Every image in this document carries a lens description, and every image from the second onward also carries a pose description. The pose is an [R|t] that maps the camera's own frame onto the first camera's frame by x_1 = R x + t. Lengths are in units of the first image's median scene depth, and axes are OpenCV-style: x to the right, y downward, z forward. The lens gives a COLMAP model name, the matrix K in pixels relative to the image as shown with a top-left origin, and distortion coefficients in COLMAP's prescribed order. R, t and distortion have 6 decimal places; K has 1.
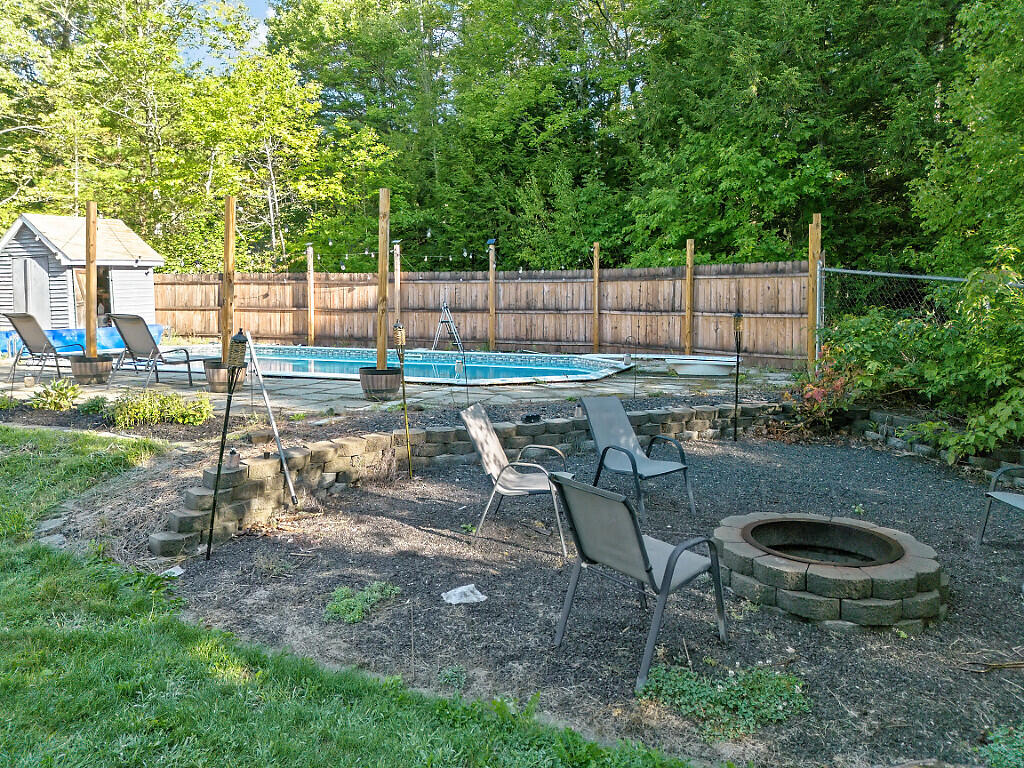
lens RADIAL K [[731.7, 0, 508.9], [0, 731.7, 378.2], [0, 0, 1]] dist [0.108686, -0.098212]
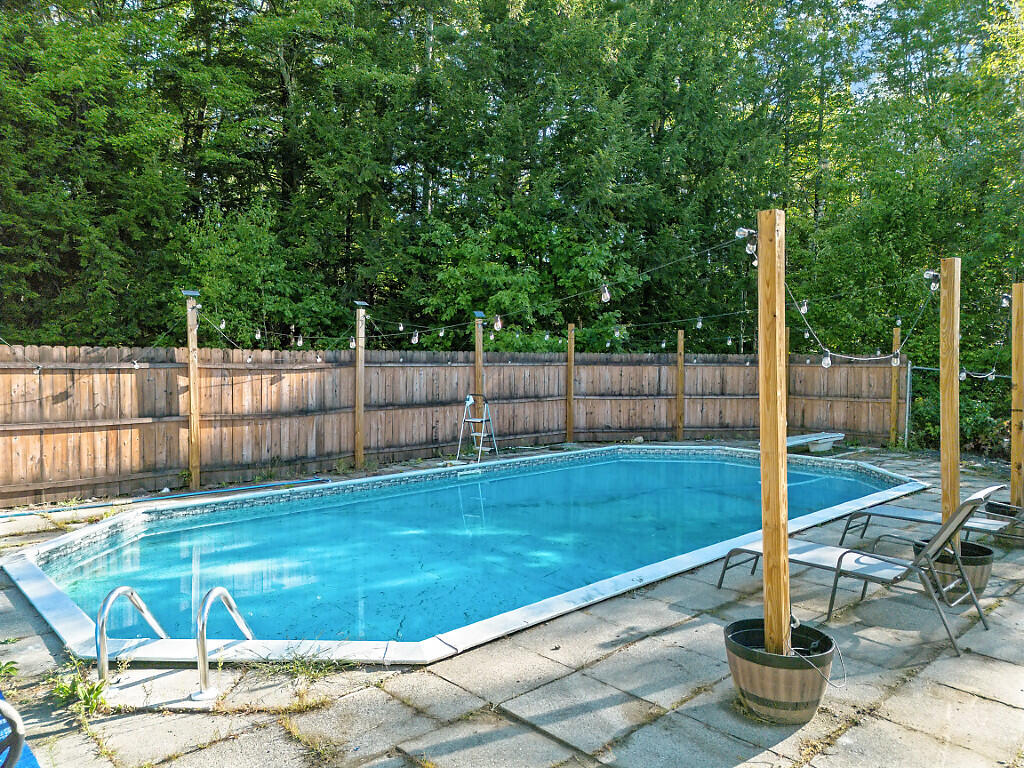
lens RADIAL K [[731.7, 0, 508.9], [0, 731.7, 378.2], [0, 0, 1]] dist [0.108686, -0.098212]
pose [[0.426938, -0.029340, 0.903805, -0.693794], [0.088889, 0.995995, -0.009657, -0.103725], [-0.899901, 0.084462, 0.427836, 0.615253]]
